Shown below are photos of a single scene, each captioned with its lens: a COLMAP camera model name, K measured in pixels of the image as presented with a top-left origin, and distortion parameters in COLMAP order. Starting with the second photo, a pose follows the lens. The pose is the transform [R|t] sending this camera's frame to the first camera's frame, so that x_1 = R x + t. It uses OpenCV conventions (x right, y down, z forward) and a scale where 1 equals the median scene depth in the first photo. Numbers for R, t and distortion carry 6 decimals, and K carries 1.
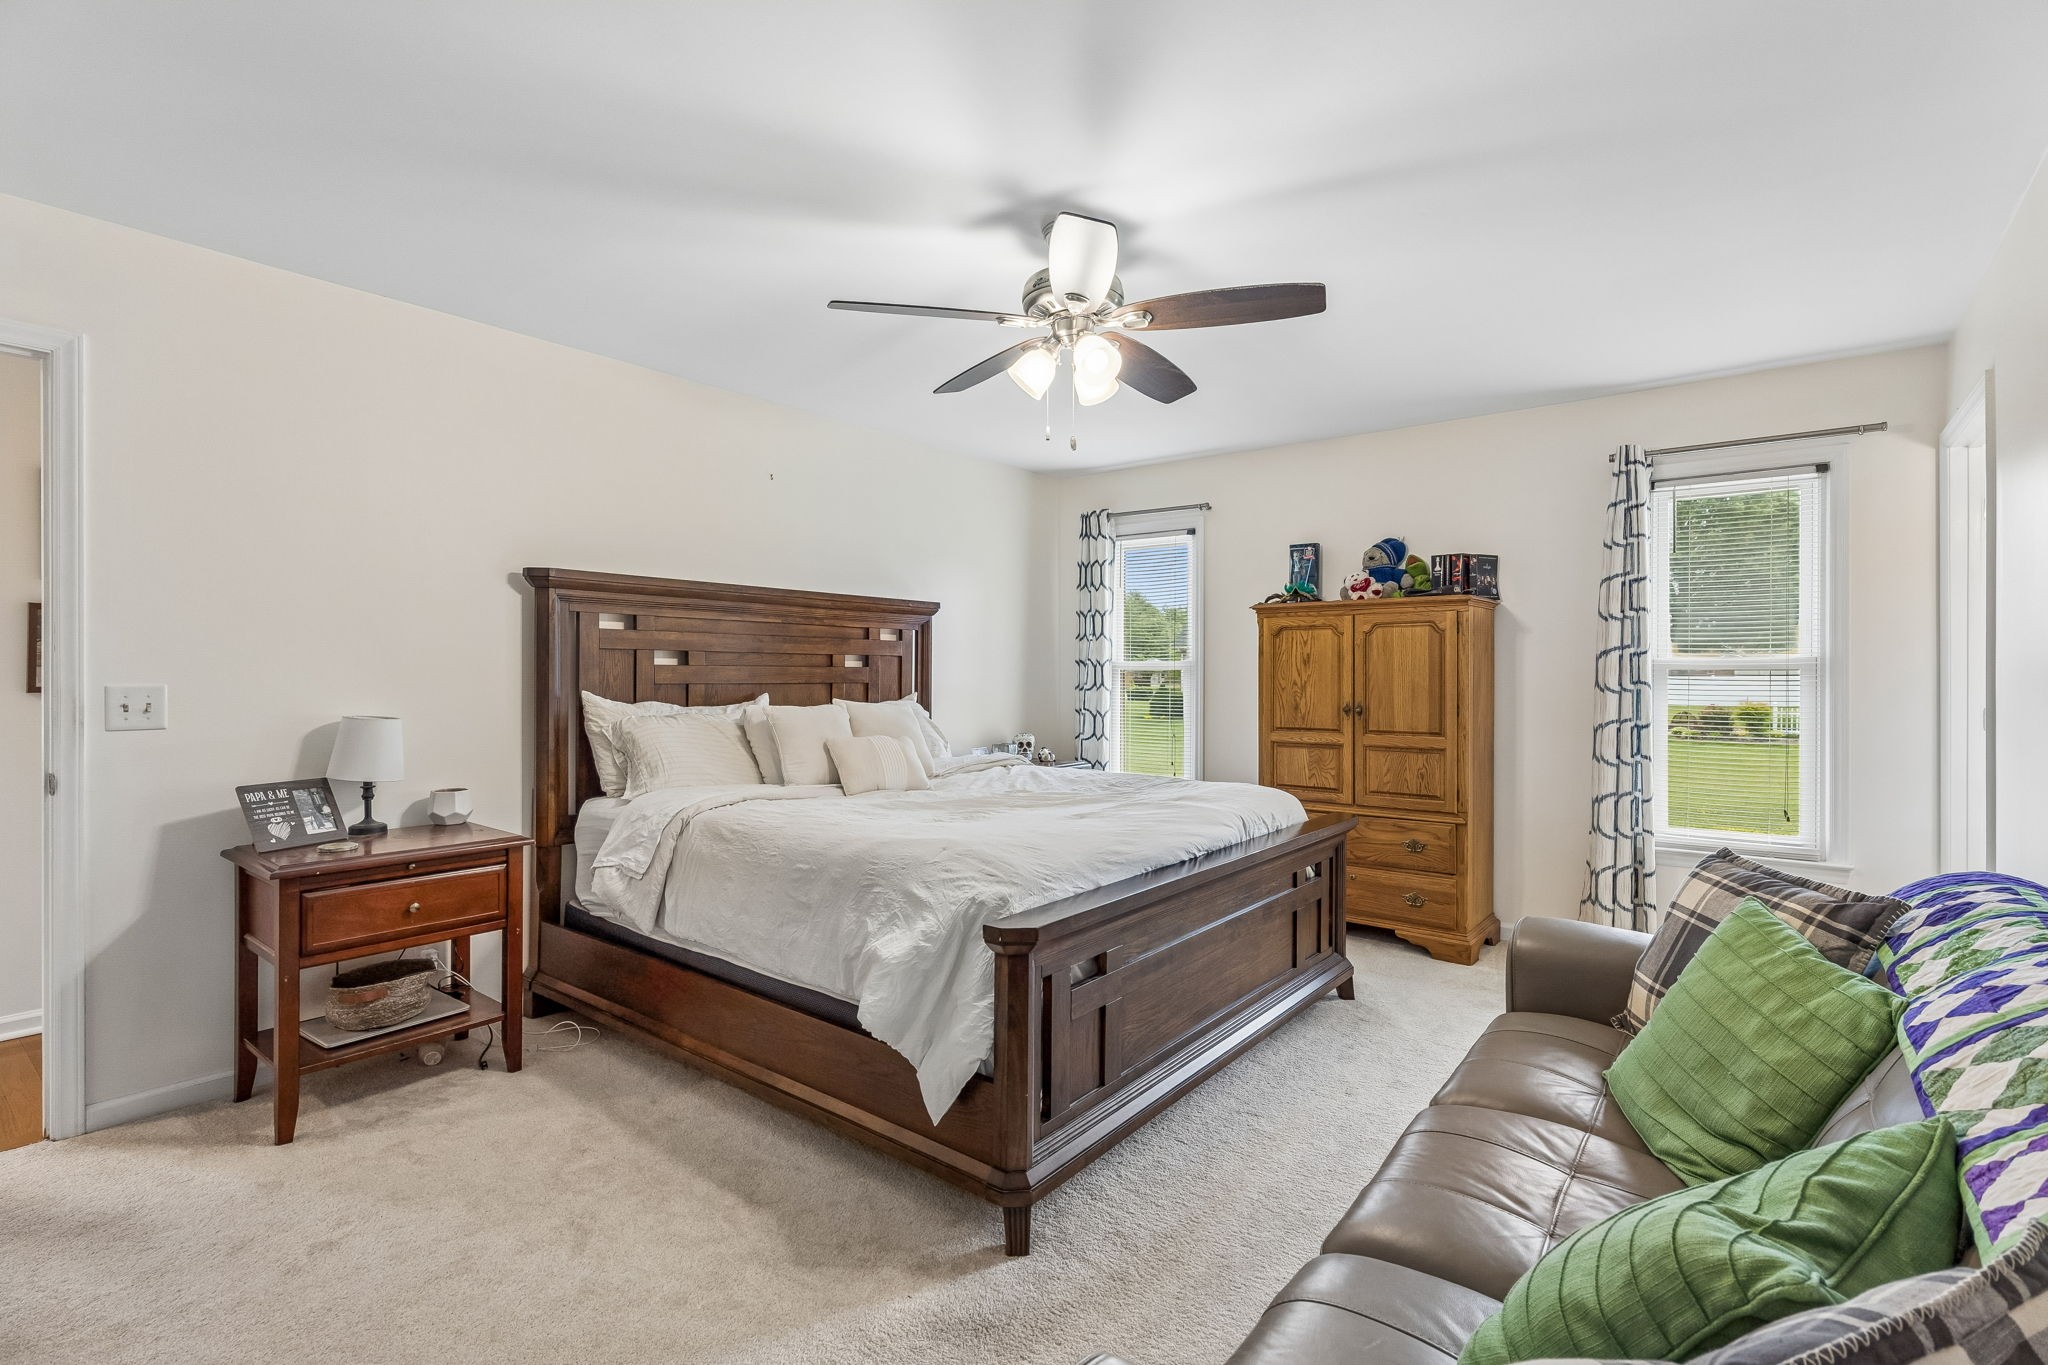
lens RADIAL K [[941.6, 0, 1024.0], [0, 941.6, 682.5], [0, 0, 1]] dist [0.000313, -0.000063]
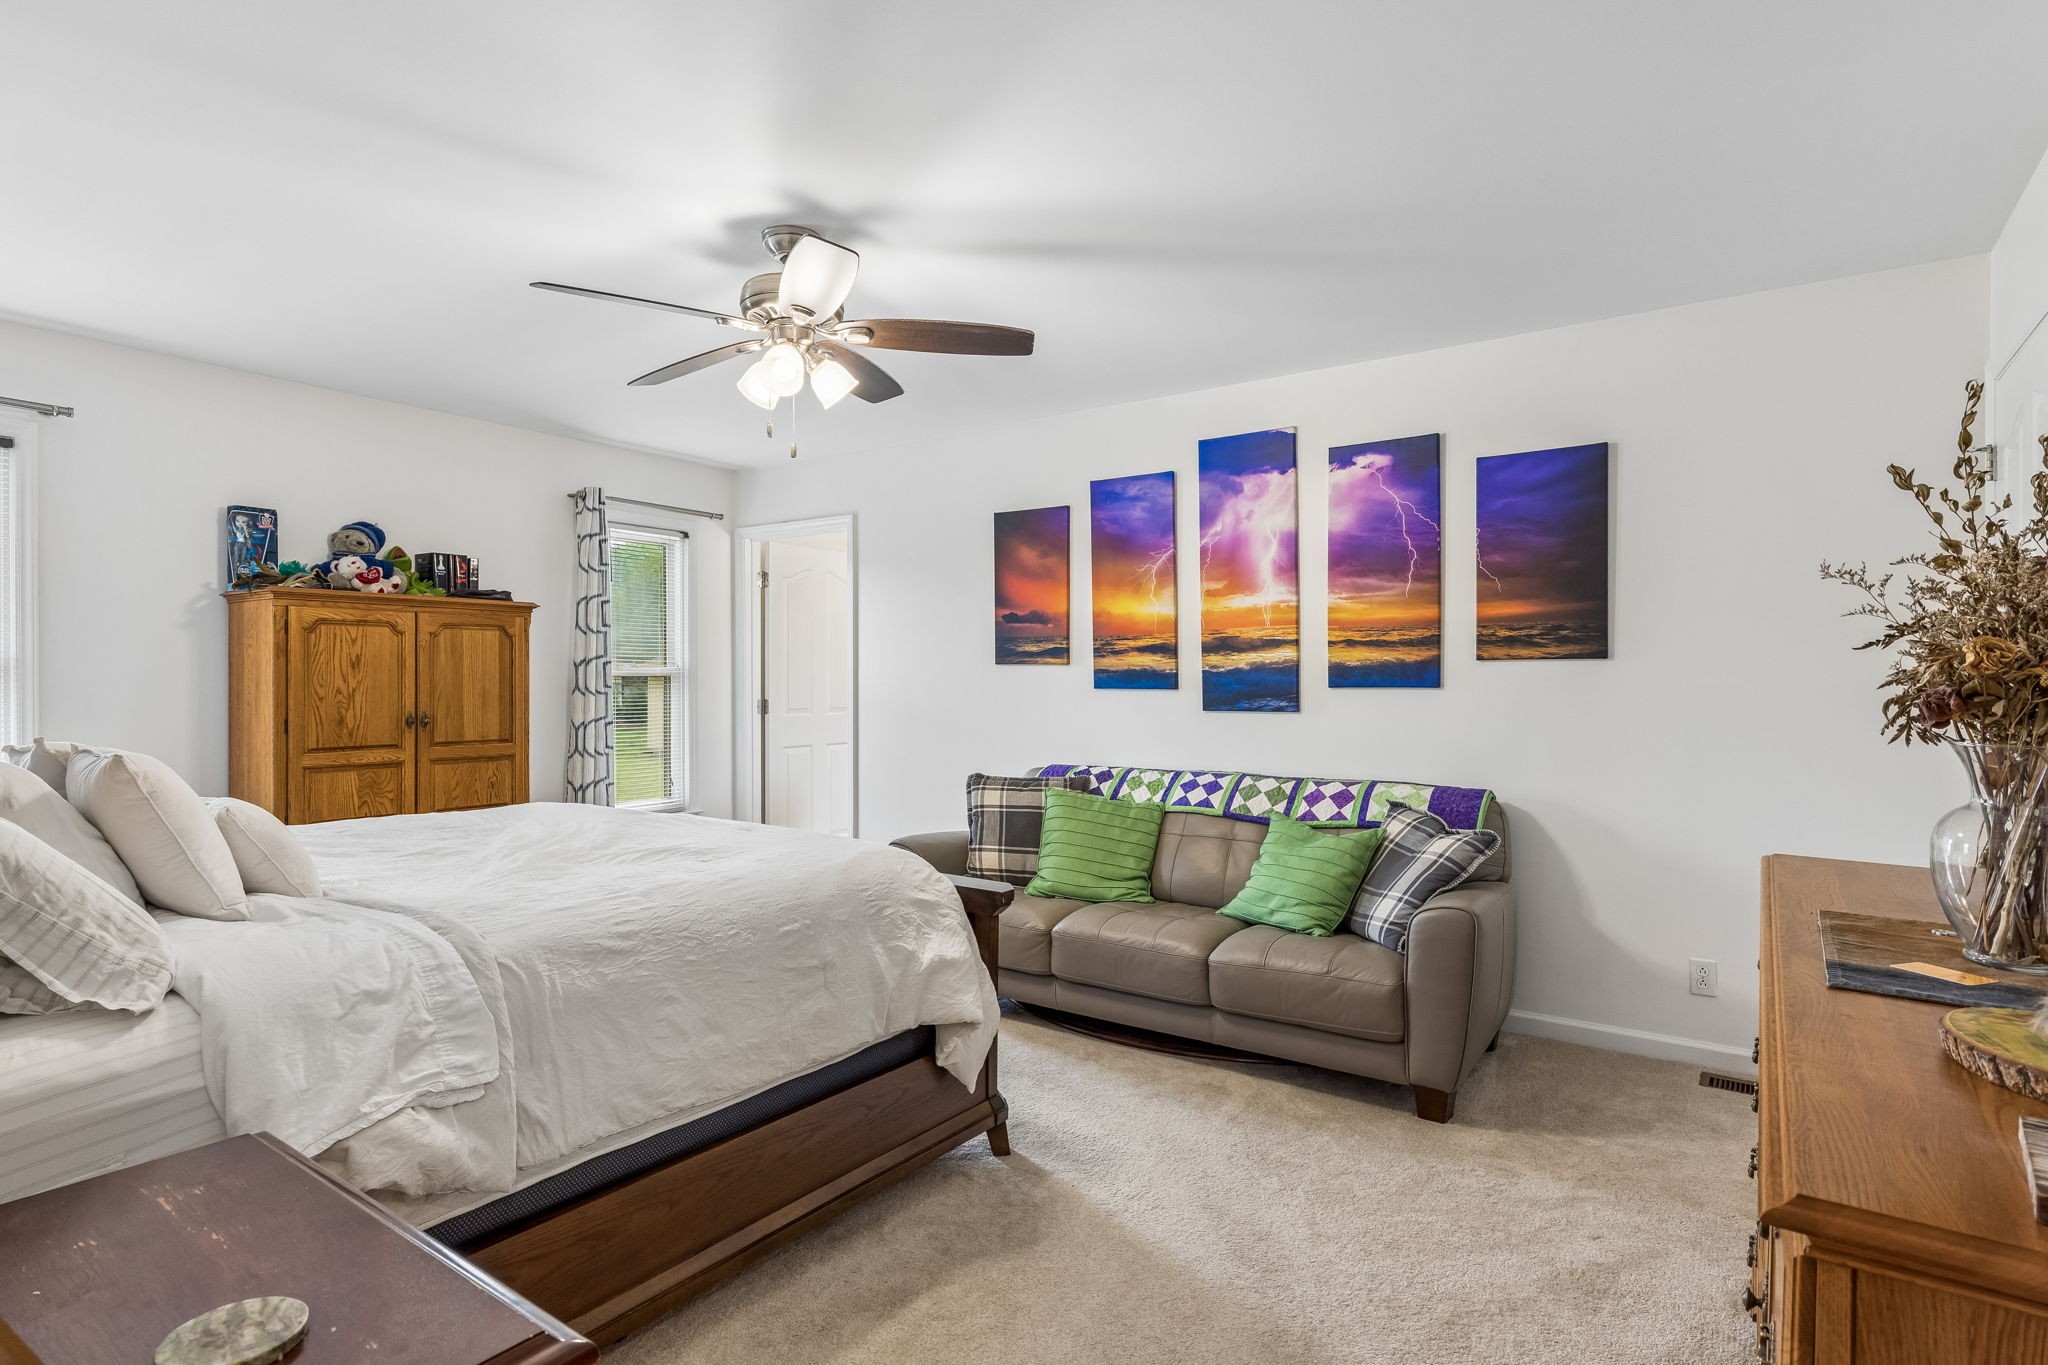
lens RADIAL K [[1015.9, 0, 1018.2], [0, 1015.9, 693.3], [0, 0, 1]] dist [-0.003143, -0.001793]
pose [[-0.035070, -0.014466, 0.999280, -0.631906], [0.006980, 0.999867, 0.014719, -0.006554], [-0.999360, 0.007491, -0.034965, 0.487688]]
